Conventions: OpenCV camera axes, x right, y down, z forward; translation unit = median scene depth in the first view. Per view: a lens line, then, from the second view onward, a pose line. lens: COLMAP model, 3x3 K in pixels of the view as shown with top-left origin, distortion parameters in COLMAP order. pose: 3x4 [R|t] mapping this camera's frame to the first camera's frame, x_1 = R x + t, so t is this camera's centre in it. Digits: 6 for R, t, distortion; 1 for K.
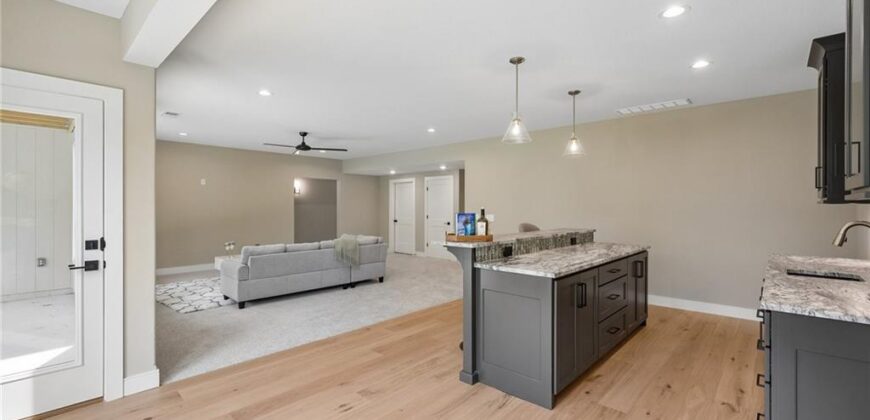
lens RADIAL K [[362.6, 0, 434.5], [0, 362.6, 208.1], [0, 0, 1]] dist [0.001752, 0.000133]
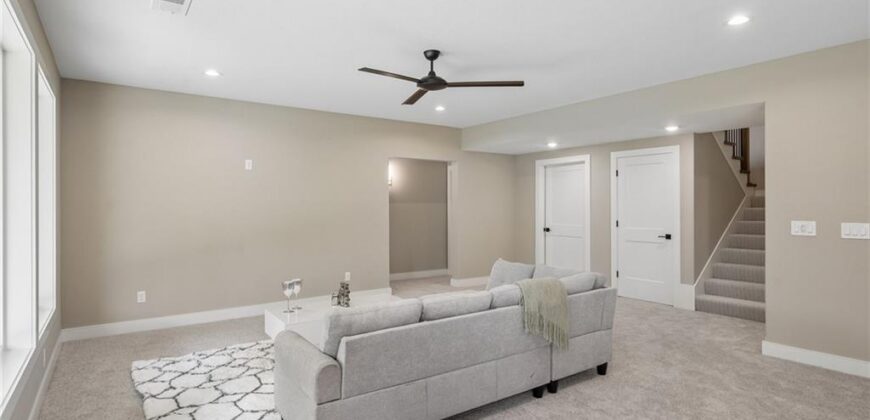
lens RADIAL K [[445.6, 0, 435.7], [0, 445.6, 206.5], [0, 0, 1]] dist [-0.004678, 0.000381]
pose [[0.981799, -0.001641, -0.189916, -0.200782], [0.001415, 0.999998, -0.001325, -0.001832], [0.189918, 0.001032, 0.981799, 0.345447]]
